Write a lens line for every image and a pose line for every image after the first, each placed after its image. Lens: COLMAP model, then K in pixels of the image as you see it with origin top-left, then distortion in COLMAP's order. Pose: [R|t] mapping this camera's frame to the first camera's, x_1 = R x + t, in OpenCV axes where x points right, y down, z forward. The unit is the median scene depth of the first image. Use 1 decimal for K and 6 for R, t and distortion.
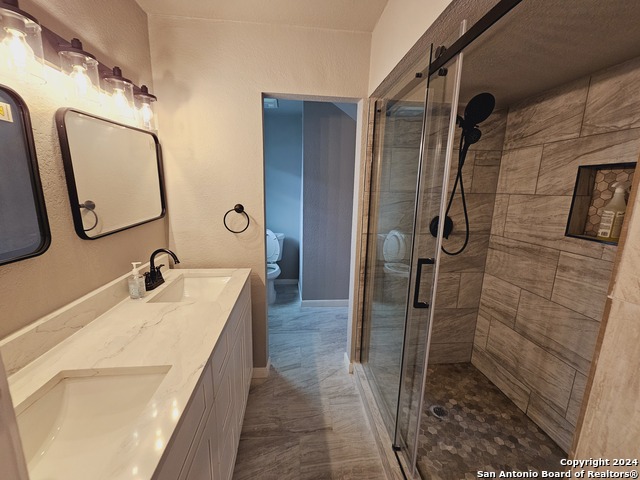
lens RADIAL K [[262.9, 0, 317.3], [0, 262.9, 238.8], [0, 0, 1]] dist [-0.001620, 0.000064]
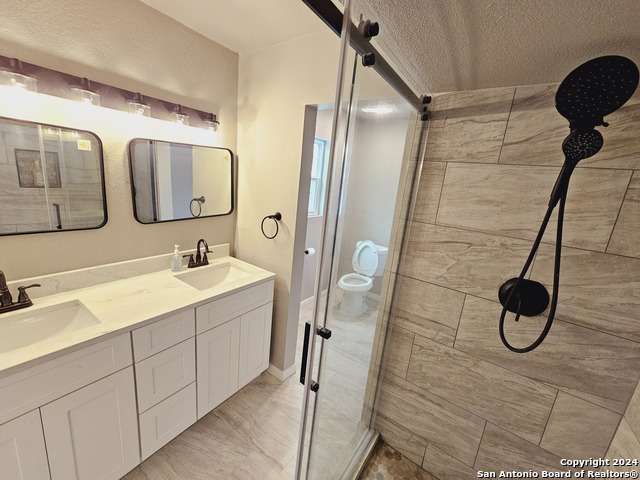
lens RADIAL K [[262.9, 0, 317.3], [0, 262.9, 238.8], [0, 0, 1]] dist [-0.001620, 0.000064]
pose [[0.758001, 0.198648, -0.621267, 0.553191], [-0.202598, 0.977087, 0.065233, -0.141103], [0.619990, 0.076421, 0.780879, 0.298815]]
